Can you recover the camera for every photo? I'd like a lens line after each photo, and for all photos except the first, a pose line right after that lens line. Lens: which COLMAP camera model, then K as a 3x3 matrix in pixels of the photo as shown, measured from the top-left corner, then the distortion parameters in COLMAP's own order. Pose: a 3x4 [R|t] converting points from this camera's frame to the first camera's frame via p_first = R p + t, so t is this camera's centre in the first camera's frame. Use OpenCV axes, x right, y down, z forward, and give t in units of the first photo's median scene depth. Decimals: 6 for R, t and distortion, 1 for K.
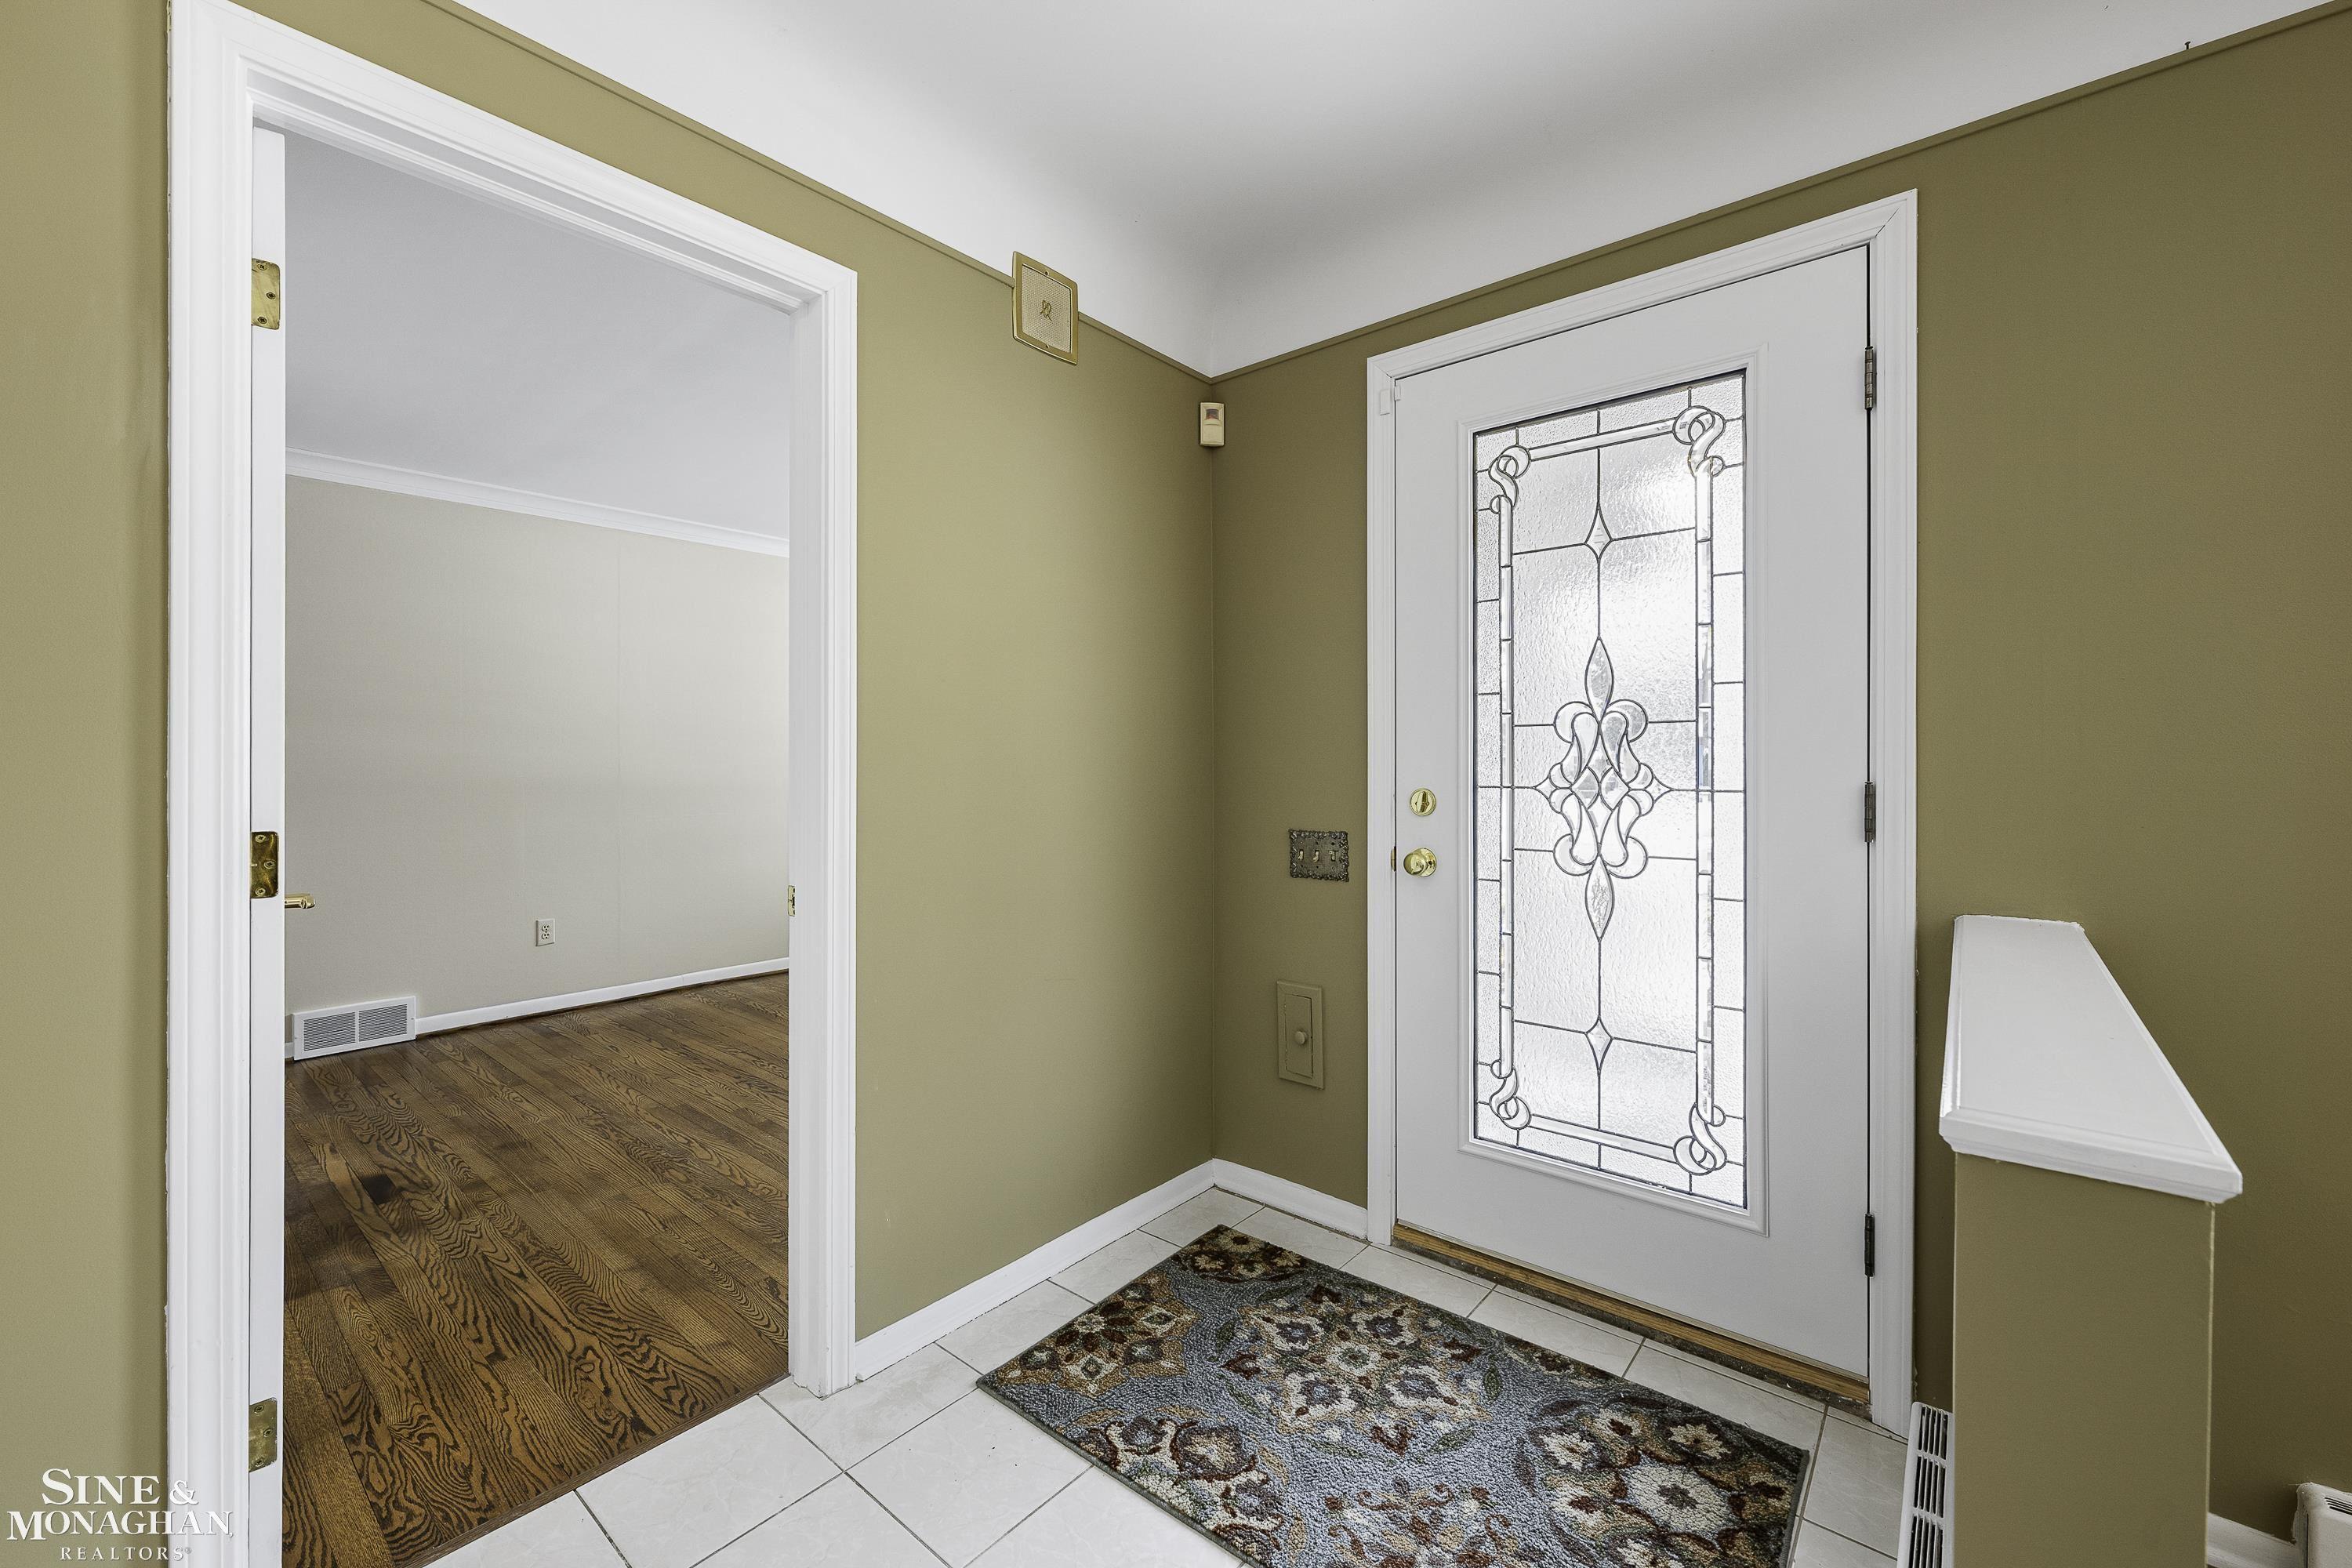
lens RADIAL K [[946.2, 0, 1176.2], [0, 946.2, 765.5], [0, 0, 1]] dist [0.001108, -0.000088]
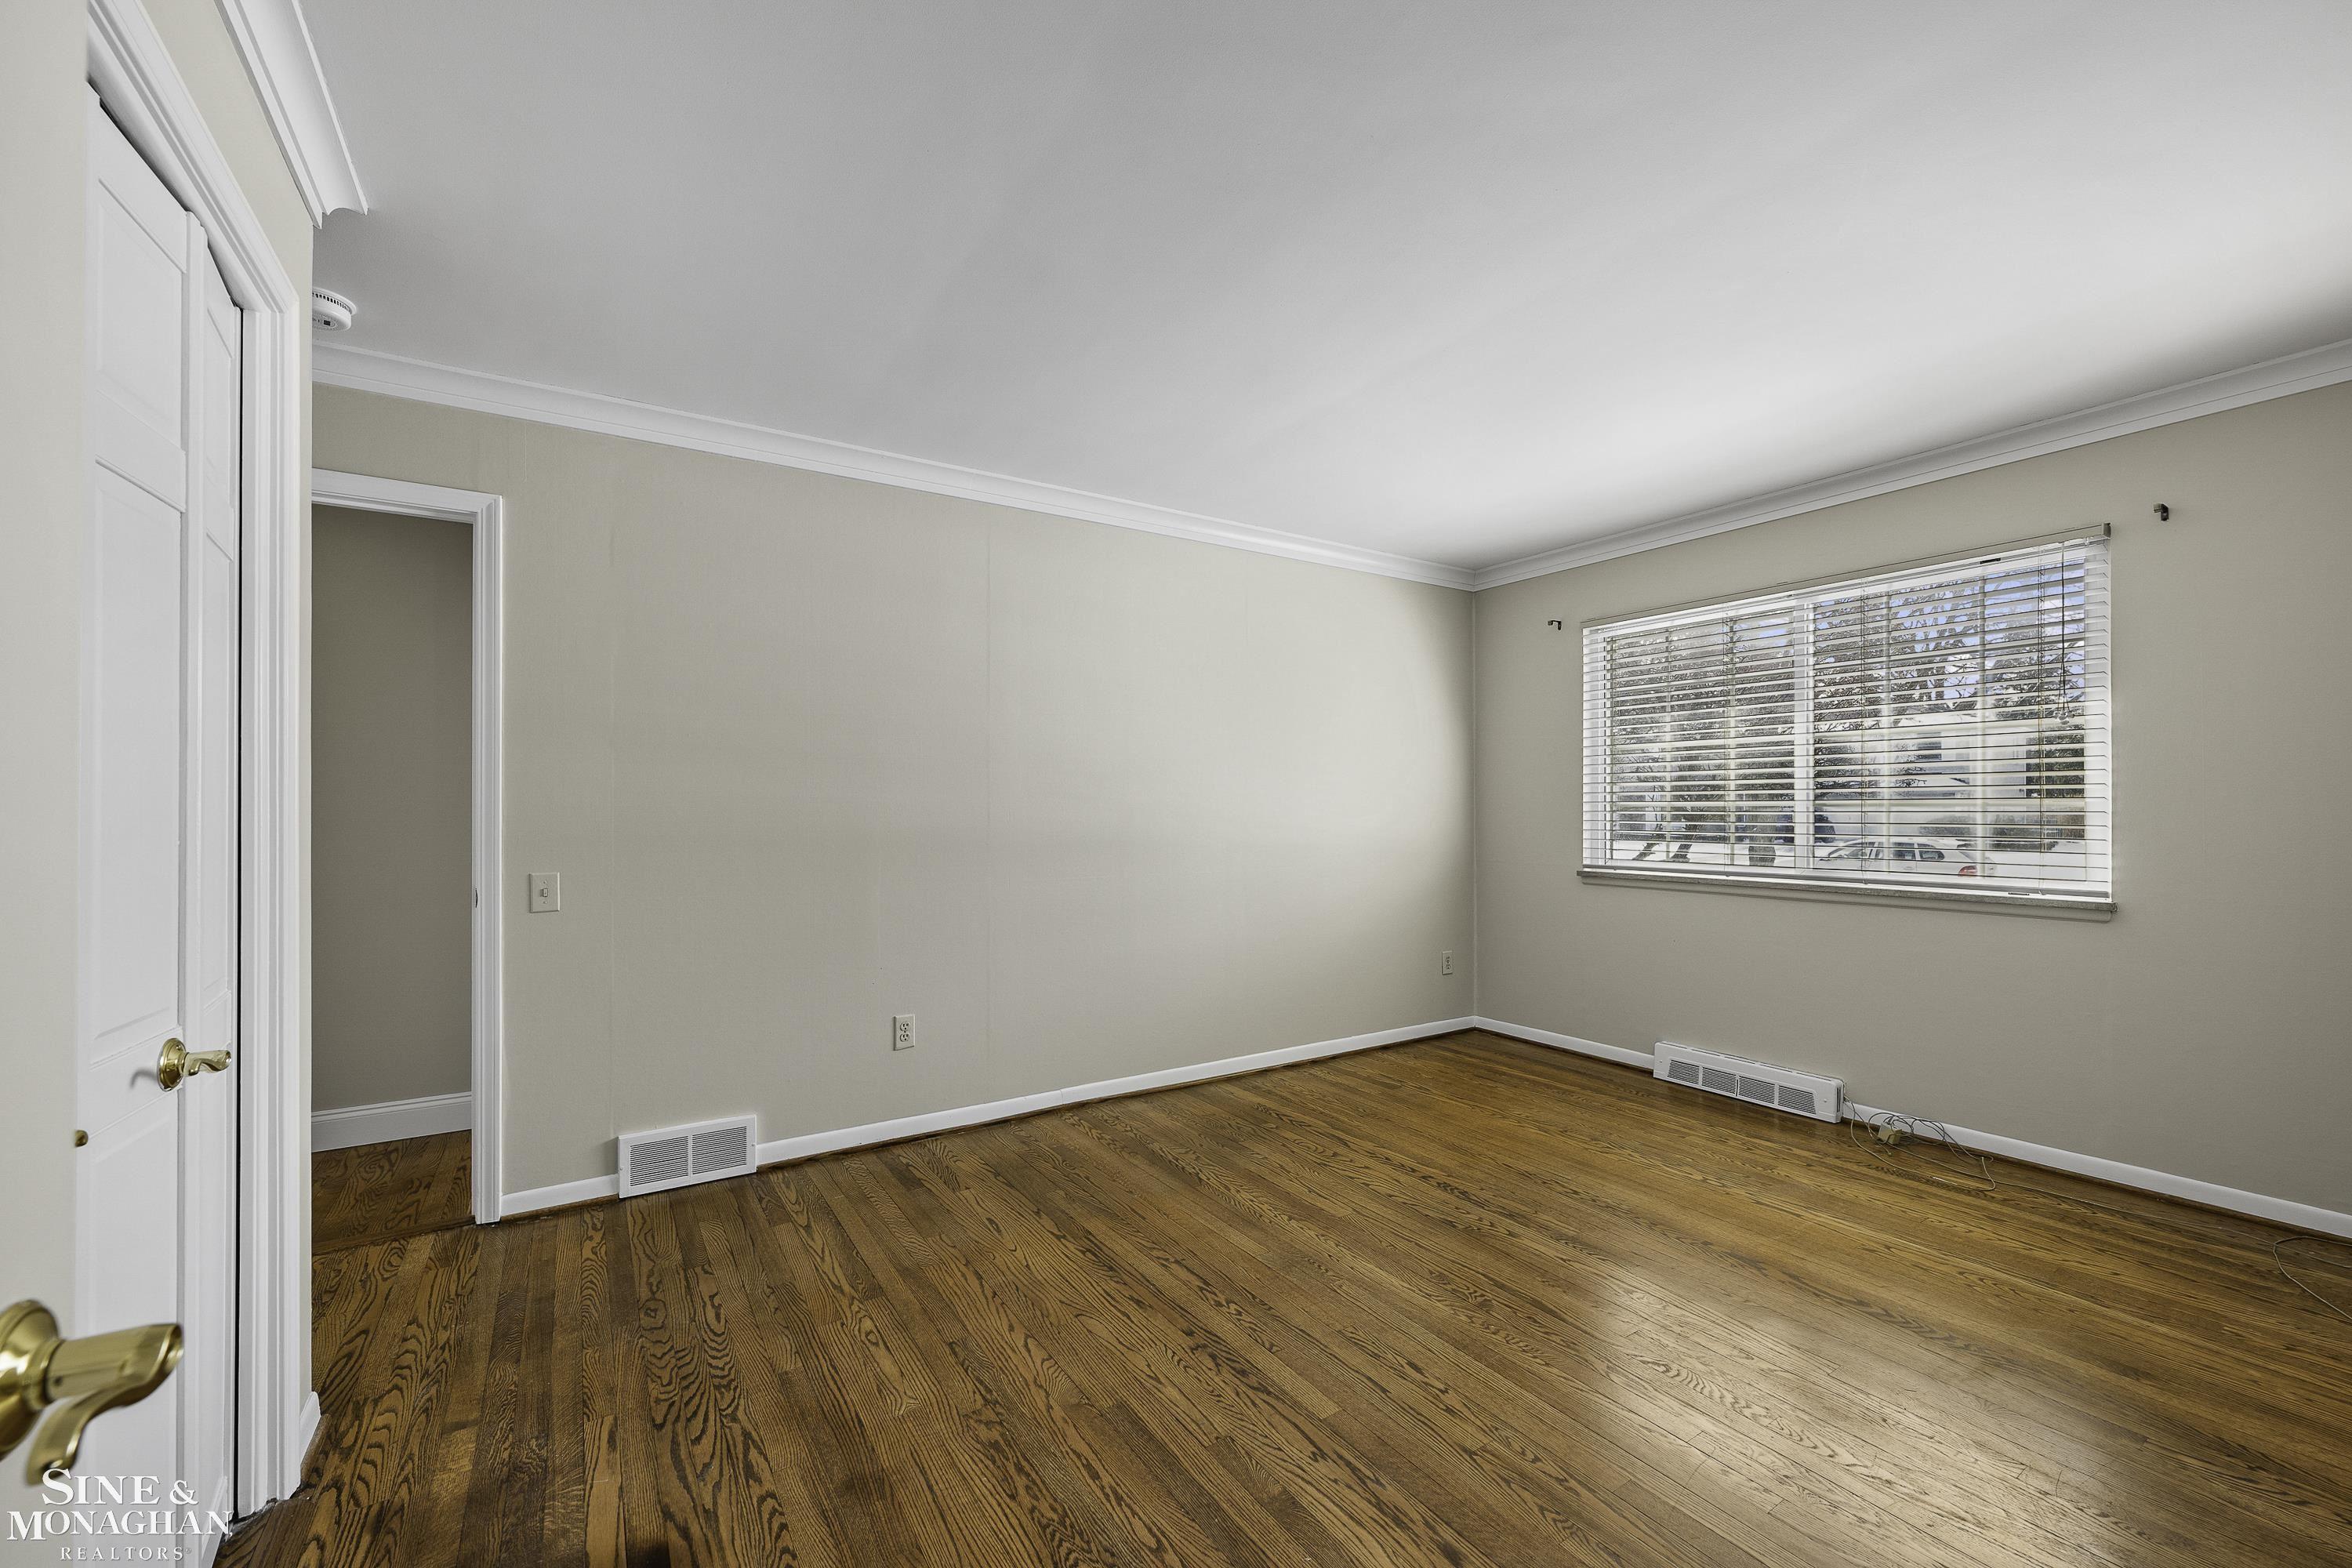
lens RADIAL K [[946.9, 0, 1166.6], [0, 946.9, 779.8], [0, 0, 1]] dist [0.000126, 0.000052]
pose [[0.953376, -0.011799, -0.301556, -0.273317], [0.003033, 0.999560, -0.029523, -0.001354], [0.301771, 0.027232, 0.952991, 0.389967]]
